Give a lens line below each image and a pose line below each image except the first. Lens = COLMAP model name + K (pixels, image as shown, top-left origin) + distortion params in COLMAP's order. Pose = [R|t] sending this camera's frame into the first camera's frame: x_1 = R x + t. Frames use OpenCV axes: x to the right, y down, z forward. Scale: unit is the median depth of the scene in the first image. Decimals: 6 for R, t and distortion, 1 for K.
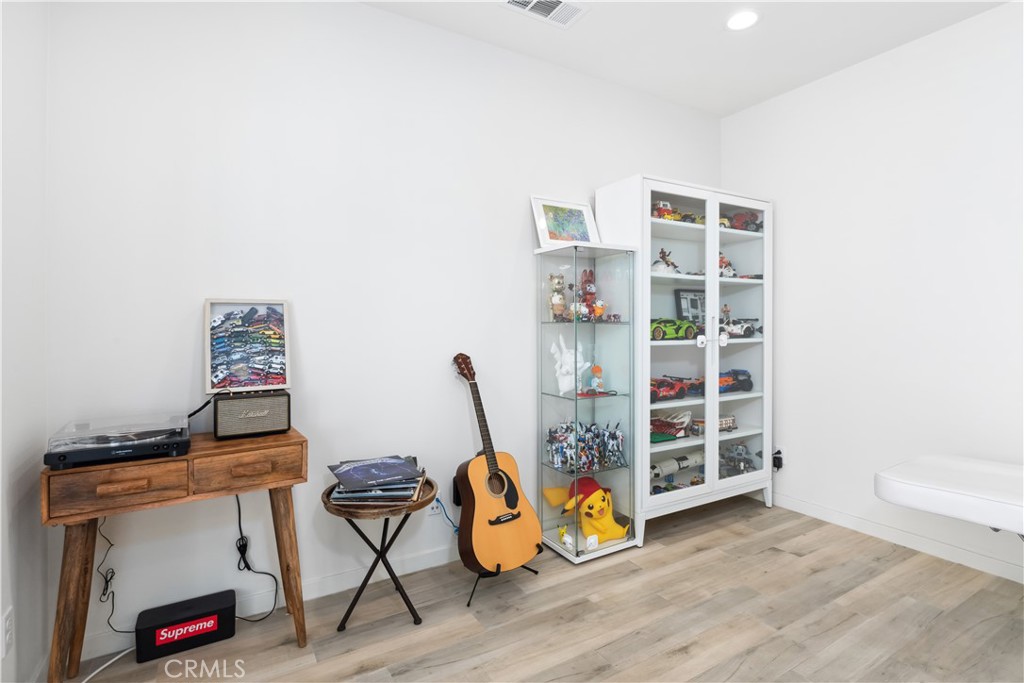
lens RADIAL K [[514.9, 0, 513.1], [0, 514.9, 326.1], [0, 0, 1]] dist [0.001188, -0.000011]
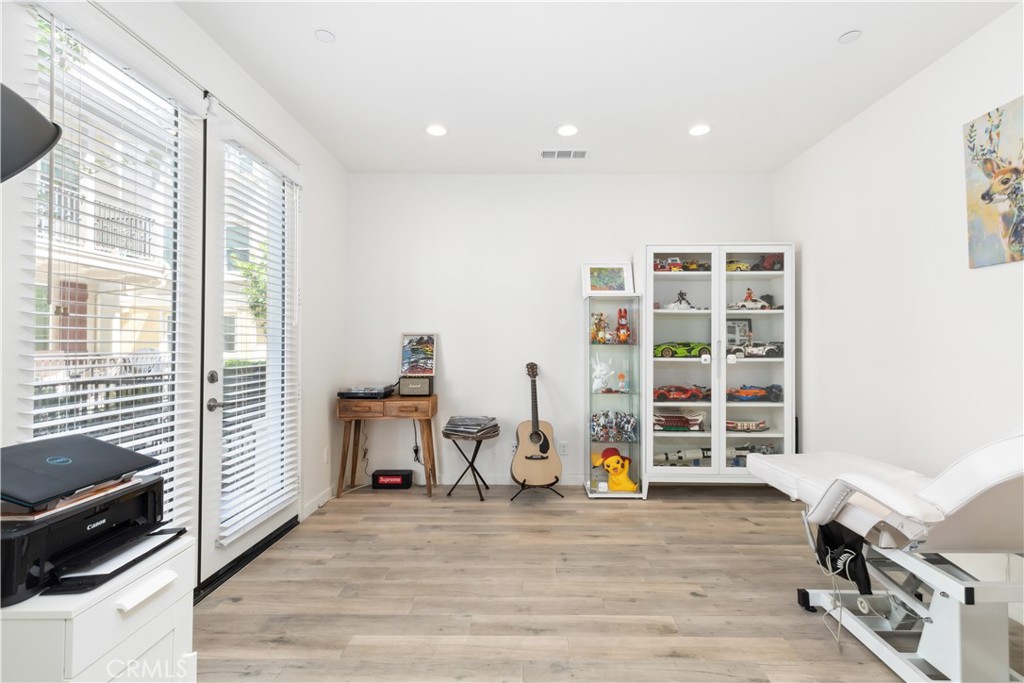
lens RADIAL K [[483.3, 0, 512.0], [0, 483.3, 341.5], [0, 0, 1]] dist [0.023265, 0.000081]
pose [[0.845963, 0.001555, -0.533240, 0.684631], [-0.007832, 0.999924, -0.009508, -0.000086], [0.533184, 0.012220, 0.845911, -0.372551]]
